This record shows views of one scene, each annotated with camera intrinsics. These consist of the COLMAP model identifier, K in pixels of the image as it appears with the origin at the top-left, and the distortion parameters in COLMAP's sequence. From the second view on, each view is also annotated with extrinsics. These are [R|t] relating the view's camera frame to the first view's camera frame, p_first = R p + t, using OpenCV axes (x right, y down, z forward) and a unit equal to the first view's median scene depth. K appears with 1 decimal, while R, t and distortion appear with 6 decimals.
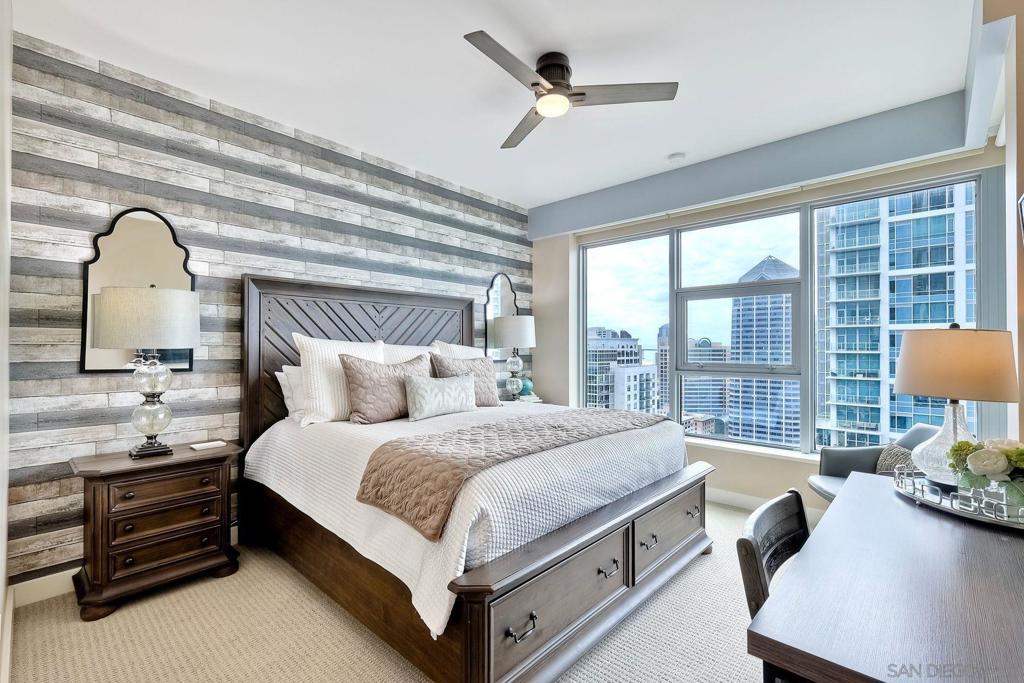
lens RADIAL K [[455.6, 0, 513.9], [0, 455.6, 345.0], [0, 0, 1]] dist [-0.001841, 0.000195]
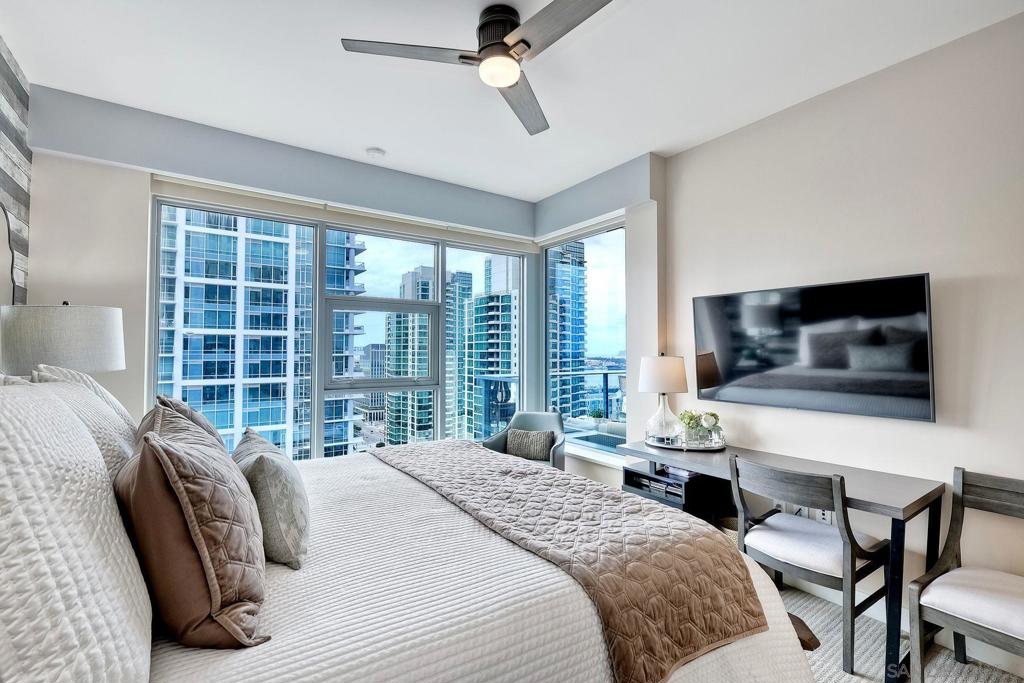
lens RADIAL K [[455.6, 0, 516.9], [0, 455.6, 339.3], [0, 0, 1]] dist [-0.001841, 0.000195]
pose [[0.201475, 0.023876, 0.979203, -0.374977], [-0.007848, 0.999710, -0.022761, -0.021690], [-0.979462, -0.003099, 0.201604, 0.448601]]
